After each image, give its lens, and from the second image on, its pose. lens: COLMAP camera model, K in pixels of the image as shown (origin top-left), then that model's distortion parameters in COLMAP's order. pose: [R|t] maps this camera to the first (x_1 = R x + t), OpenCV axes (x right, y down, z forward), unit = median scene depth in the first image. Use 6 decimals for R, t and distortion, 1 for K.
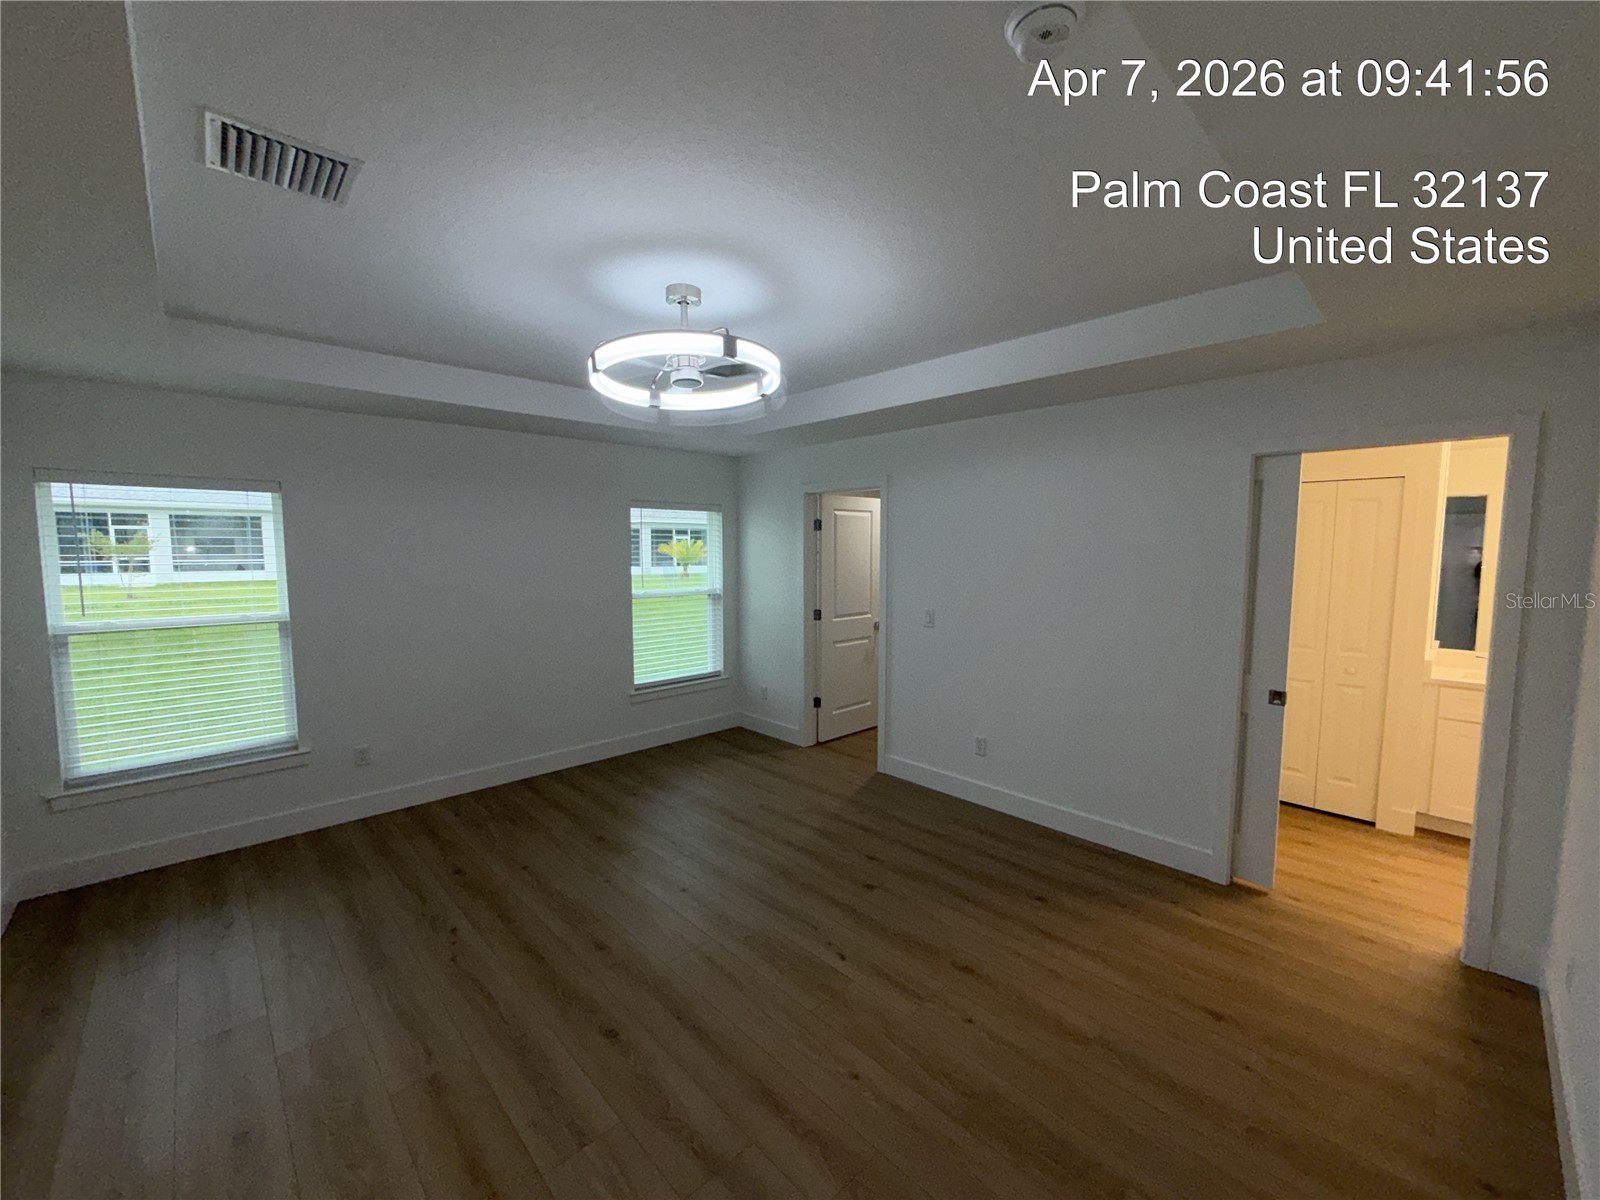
lens RADIAL K [[635.6, 0, 796.6], [0, 635.6, 596.4], [0, 0, 1]] dist [0.002580, -0.000703]
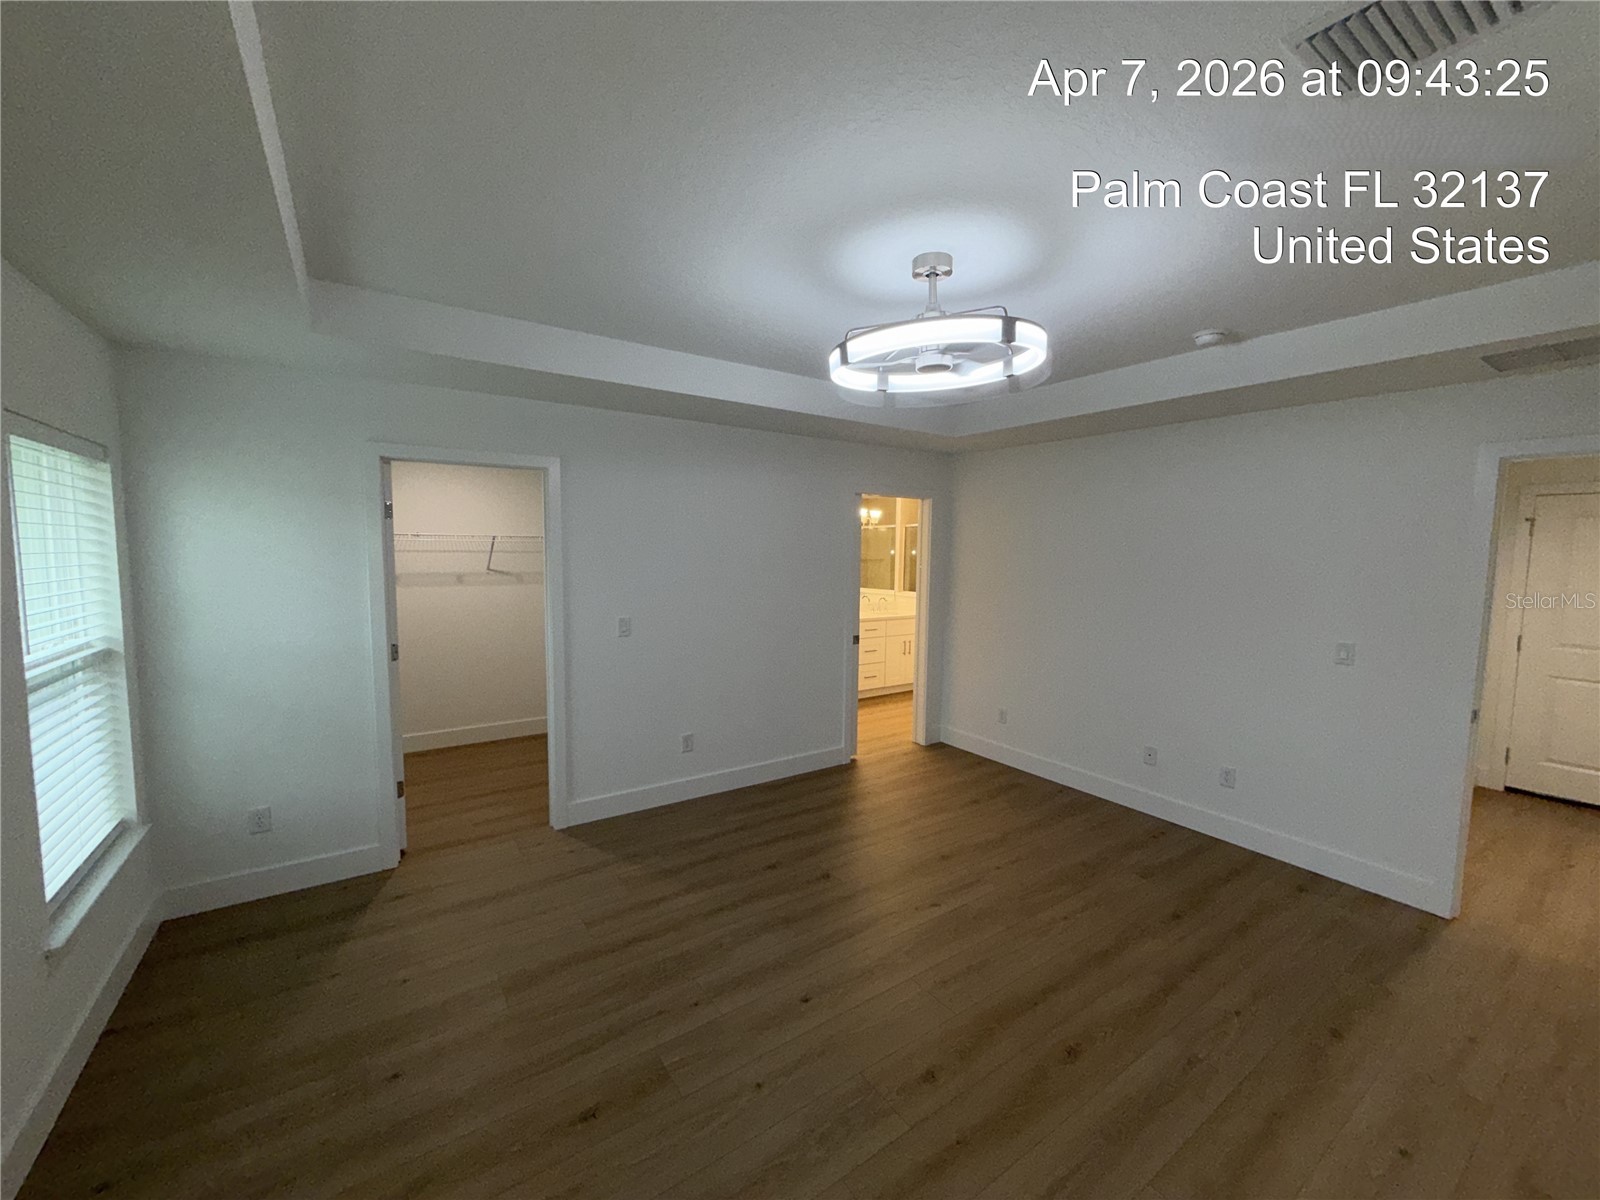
lens RADIAL K [[635.6, 0, 794.0], [0, 635.6, 606.3], [0, 0, 1]] dist [0.002580, -0.000703]
pose [[0.162115, -0.090739, 0.982591, -0.786951], [0.062142, 0.994725, 0.081607, -0.067119], [-0.984813, 0.047830, 0.166898, 0.760919]]
